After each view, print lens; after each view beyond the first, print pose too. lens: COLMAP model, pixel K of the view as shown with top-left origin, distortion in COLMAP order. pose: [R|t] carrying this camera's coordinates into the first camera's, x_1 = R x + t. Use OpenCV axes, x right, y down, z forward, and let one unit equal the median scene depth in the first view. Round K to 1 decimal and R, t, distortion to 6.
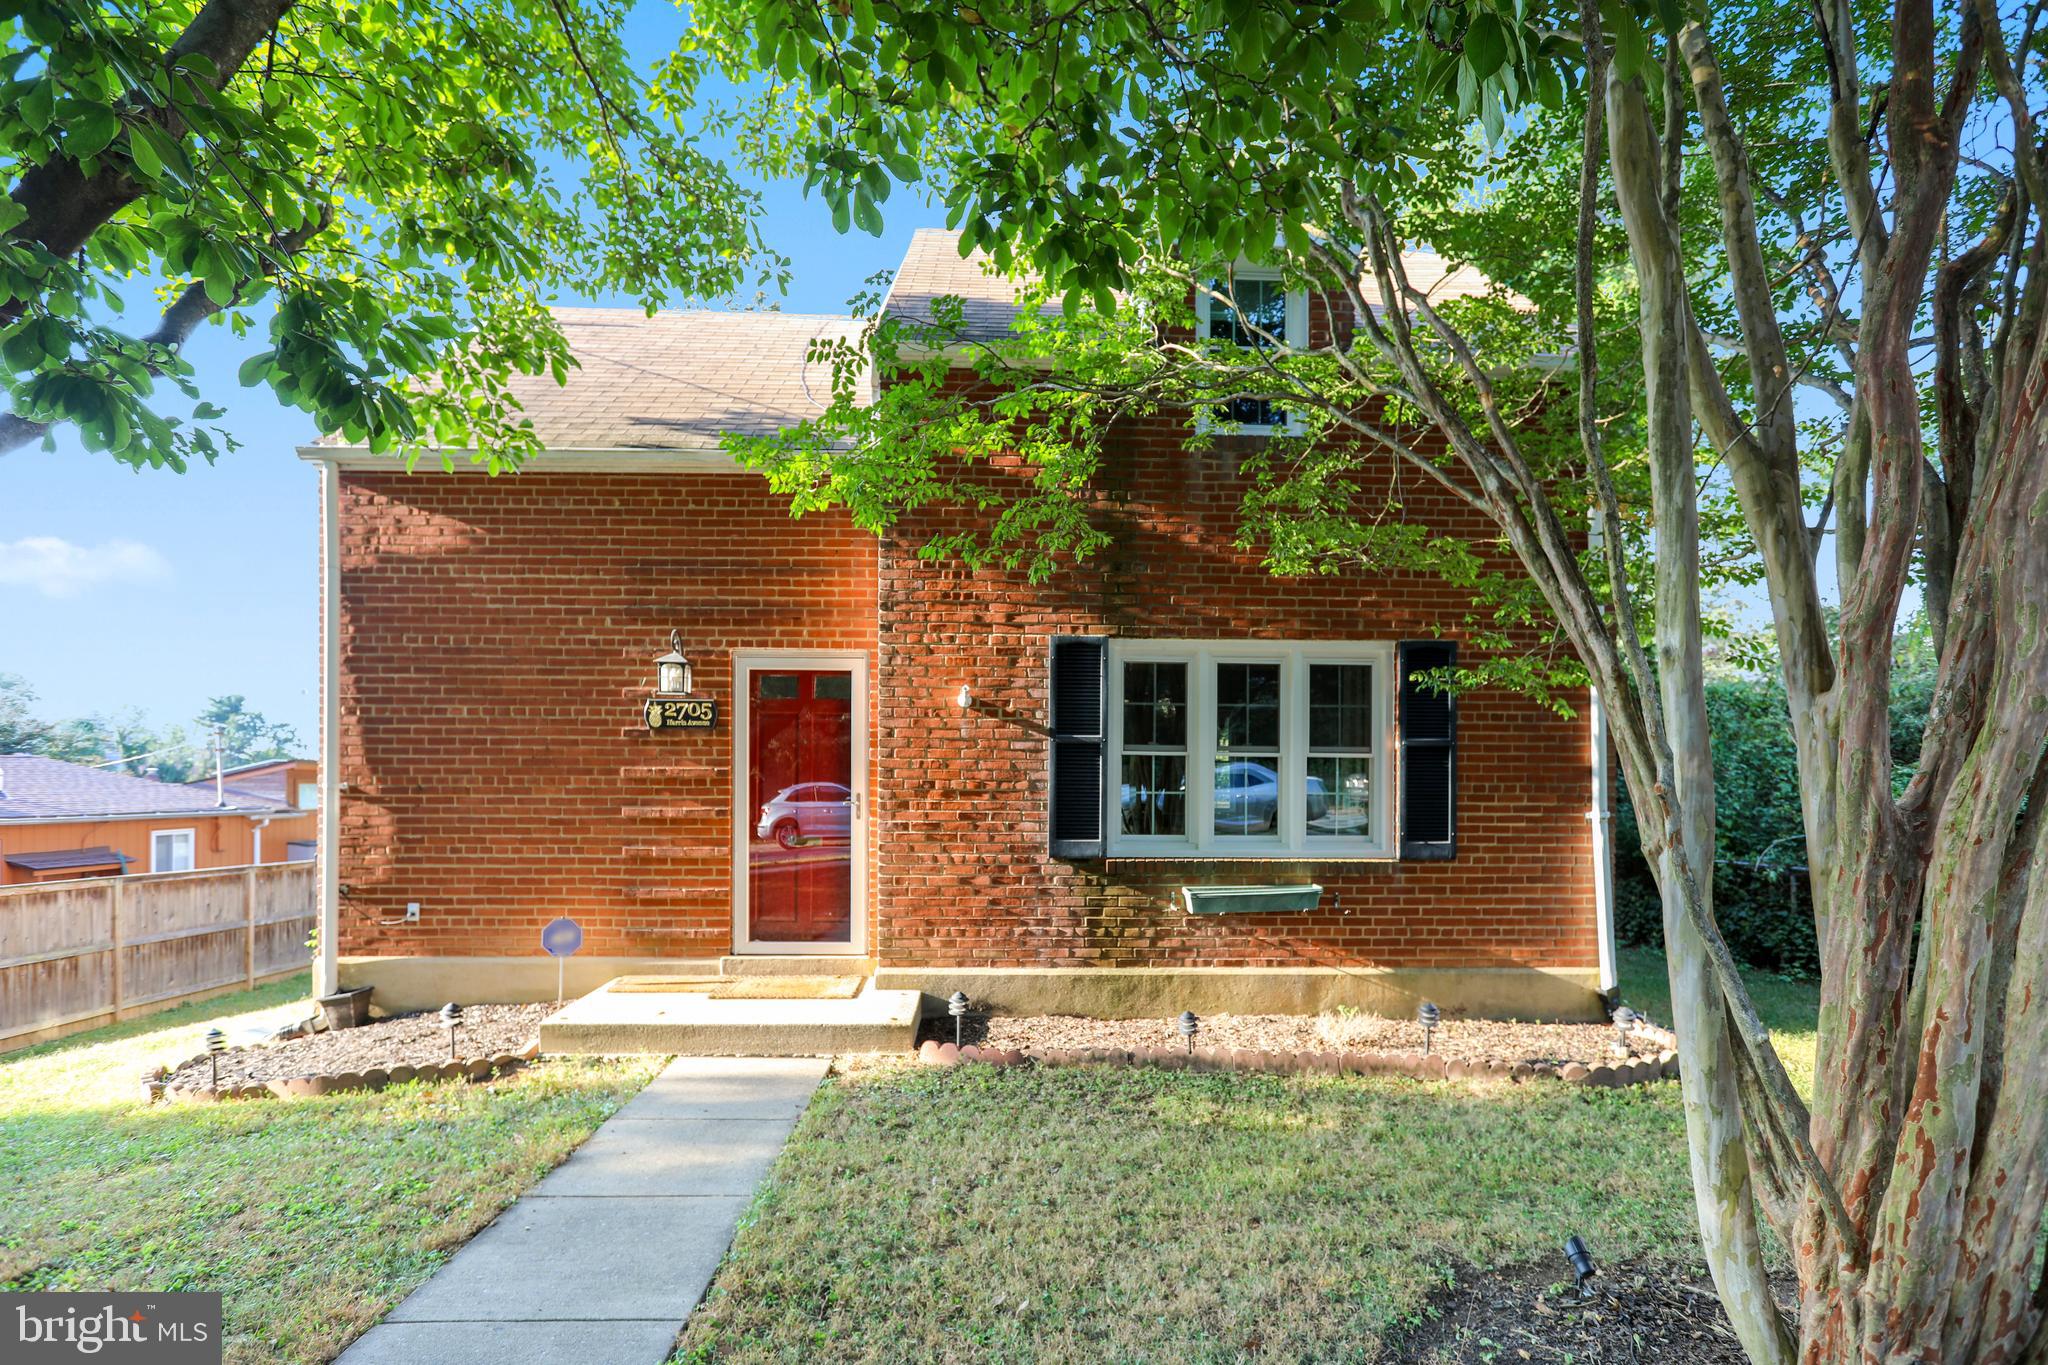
lens RADIAL K [[1019.5, 0, 1022.5], [0, 1019.5, 797.8], [0, 0, 1]] dist [-0.002123, -0.000102]
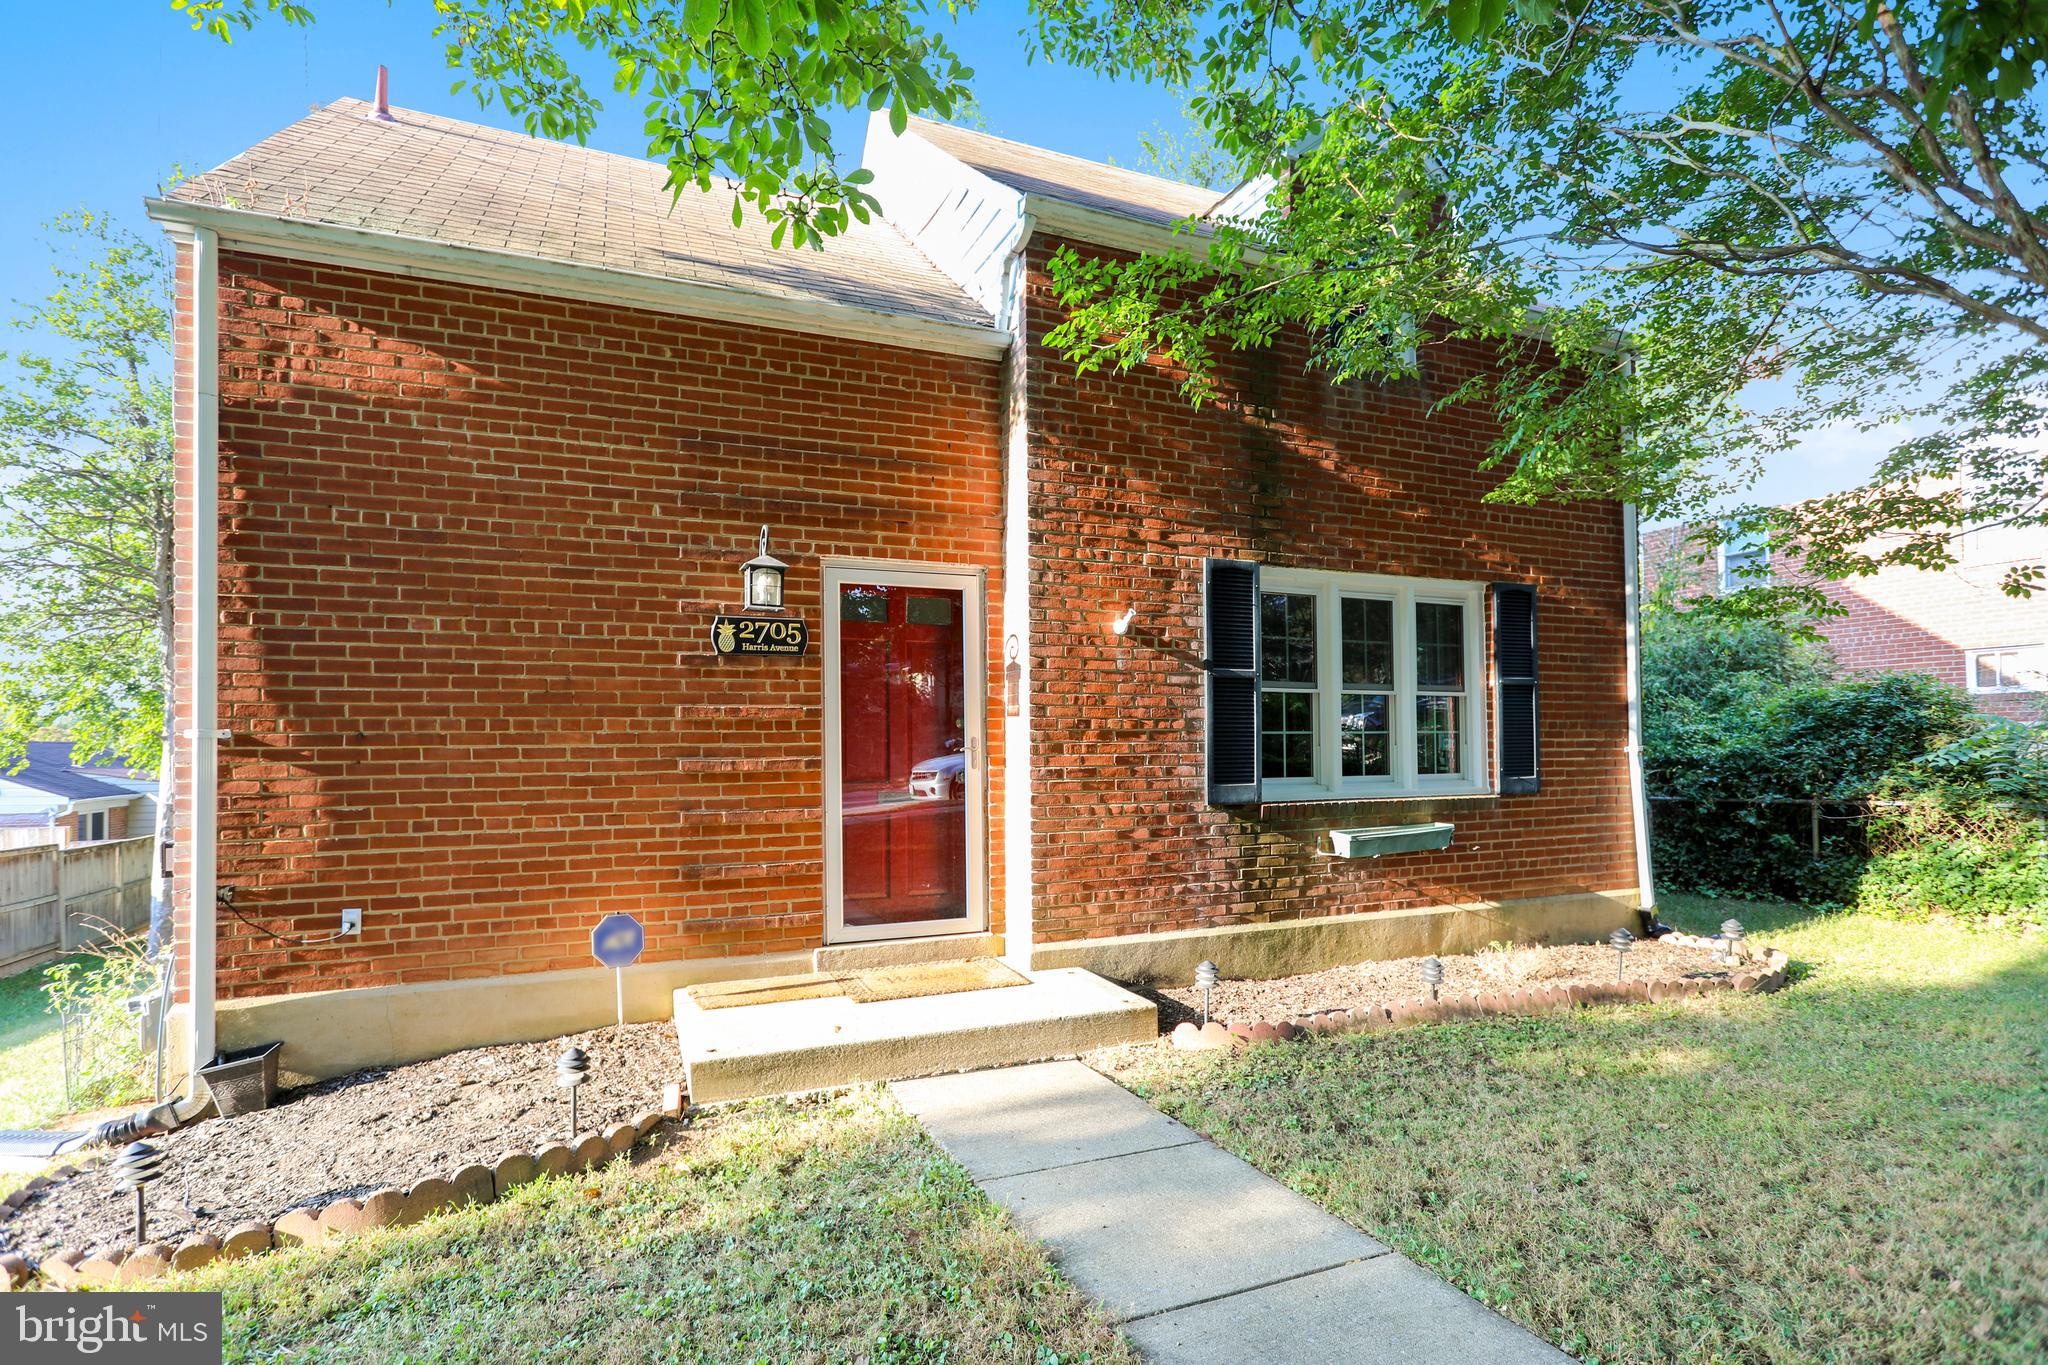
lens RADIAL K [[994.1, 0, 1023.3], [0, 994.1, 745.4], [0, 0, 1]] dist [-0.001185, -0.000429]
pose [[0.932551, -0.013947, 0.360770, -0.436755], [0.021871, 0.999601, -0.017891, 0.018410], [-0.360376, 0.024574, 0.932483, 0.239567]]
